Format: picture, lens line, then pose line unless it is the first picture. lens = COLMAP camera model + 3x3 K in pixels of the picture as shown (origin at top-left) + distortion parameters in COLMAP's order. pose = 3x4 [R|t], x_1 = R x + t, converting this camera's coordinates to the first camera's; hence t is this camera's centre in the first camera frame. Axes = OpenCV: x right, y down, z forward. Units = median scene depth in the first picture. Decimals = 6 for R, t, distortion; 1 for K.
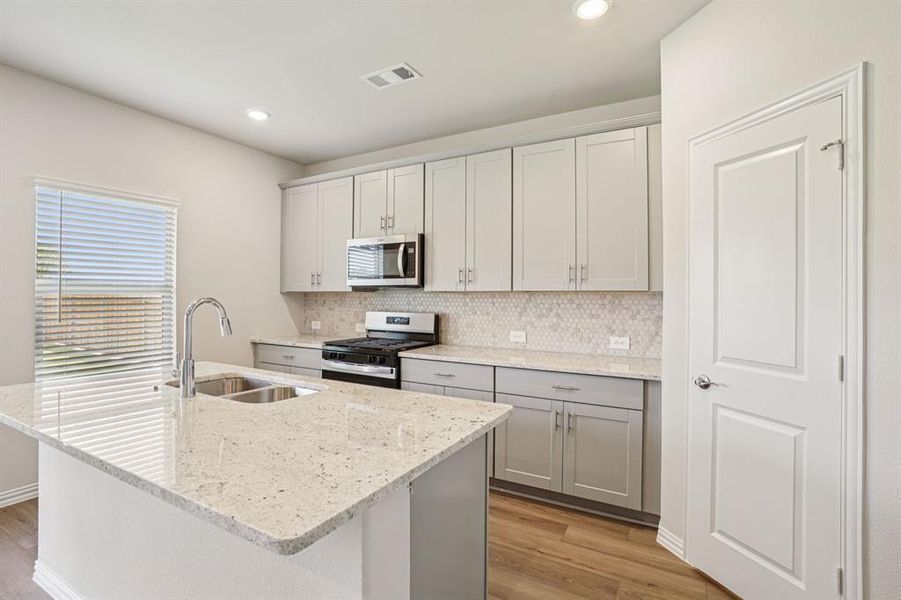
lens RADIAL K [[428.0, 0, 452.0], [0, 428.0, 292.8], [0, 0, 1]] dist [-0.057022, 0.031009]
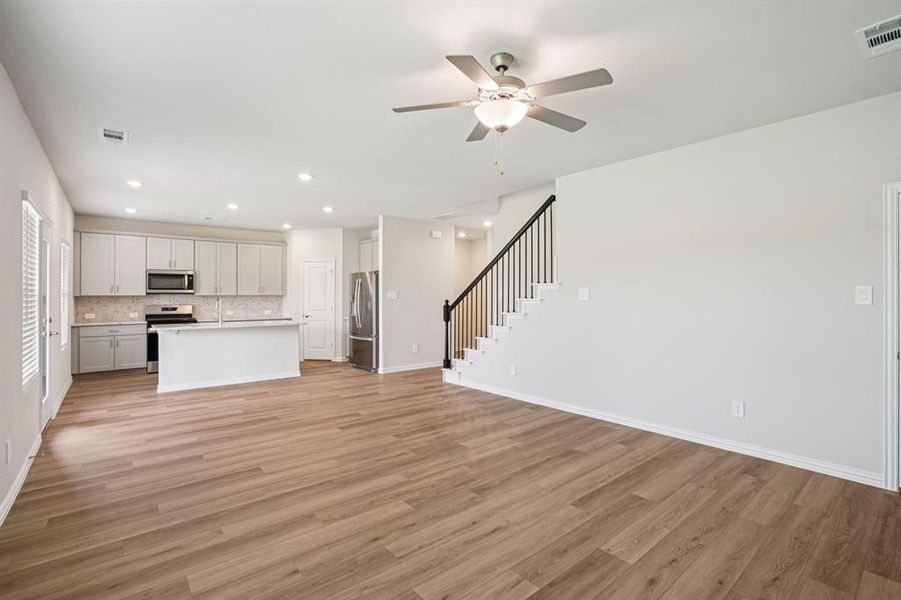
lens RADIAL K [[413.7, 0, 450.5], [0, 413.7, 300.0], [0, 0, 1]] dist [-0.055149, 0.000003]
pose [[0.355722, -0.011115, 0.934526, -1.743952], [0.001158, 0.999934, 0.011452, -0.001563], [-0.934591, -0.002991, 0.355711, -1.174926]]
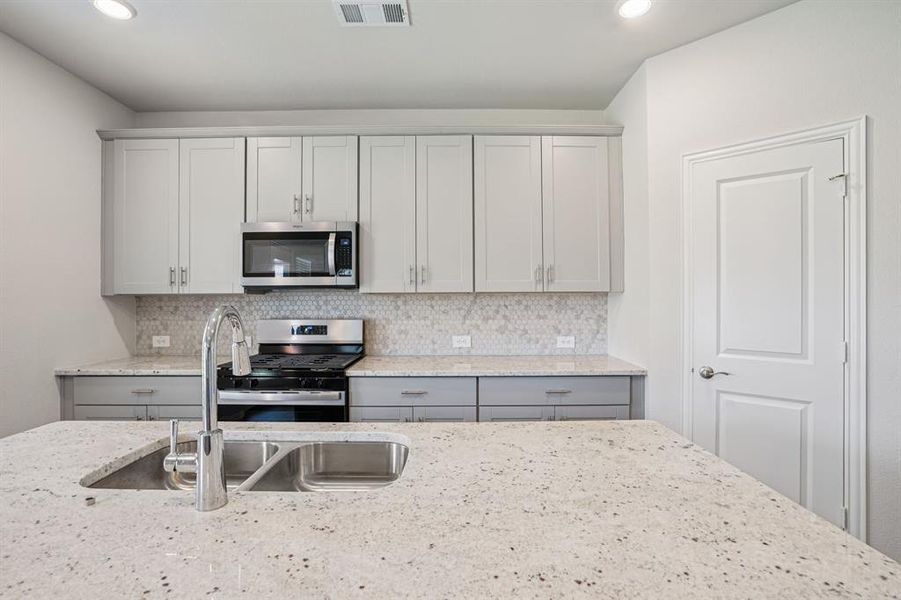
lens RADIAL K [[428.0, 0, 452.0], [0, 428.0, 292.8], [0, 0, 1]] dist [-0.057022, 0.031009]
pose [[0.868615, -0.003726, 0.495474, -0.333424], [0.004886, 0.999988, -0.001046, -0.002102], [-0.495464, 0.003329, 0.868622, 0.217964]]
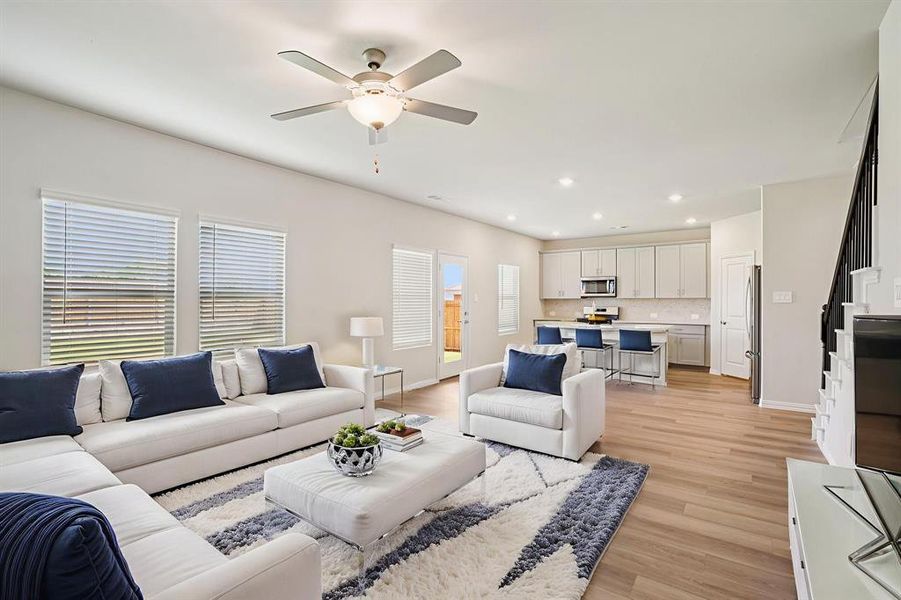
lens RADIAL K [[413.7, 0, 450.5], [0, 413.7, 300.0], [0, 0, 1]] dist [-0.055149, 0.000003]
pose [[0.992738, -0.001484, -0.120285, -0.815374], [0.001503, 0.999999, 0.000065, 0.006058], [0.120285, -0.000245, 0.992739, -1.700132]]
